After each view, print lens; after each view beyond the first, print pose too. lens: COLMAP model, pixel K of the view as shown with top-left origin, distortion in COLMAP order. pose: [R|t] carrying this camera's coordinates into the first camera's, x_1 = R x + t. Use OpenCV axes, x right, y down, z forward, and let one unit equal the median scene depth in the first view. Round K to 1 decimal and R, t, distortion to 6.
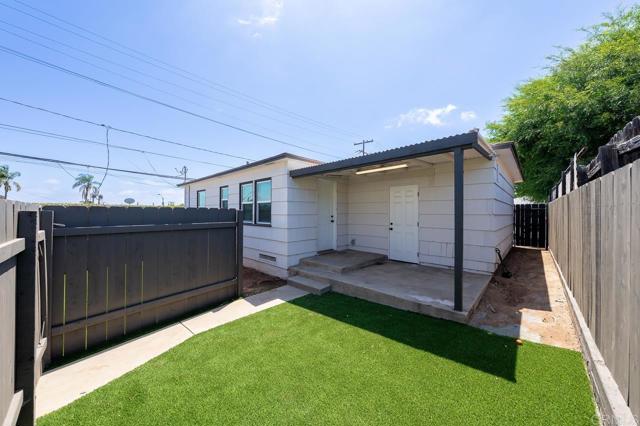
lens RADIAL K [[222.4, 0, 320.1], [0, 222.4, 212.5], [0, 0, 1]] dist [0.000512, 0.000048]
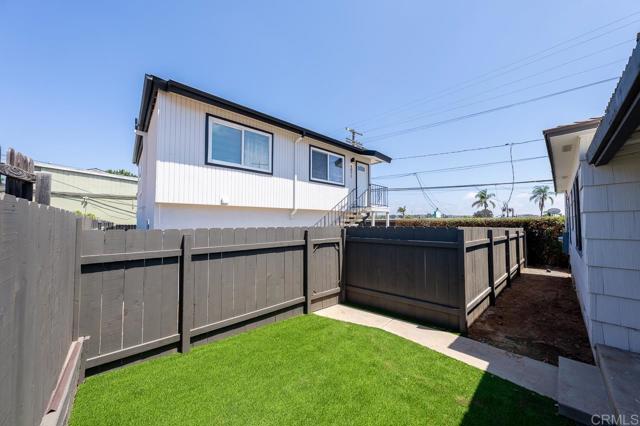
lens RADIAL K [[222.4, 0, 320.7], [0, 222.4, 213.8], [0, 0, 1]] dist [0.000512, 0.000048]
pose [[-0.073552, -0.041742, -0.996417, 0.627639], [0.004313, 0.999101, -0.042173, -0.040575], [0.997282, -0.007399, -0.073306, 0.641844]]
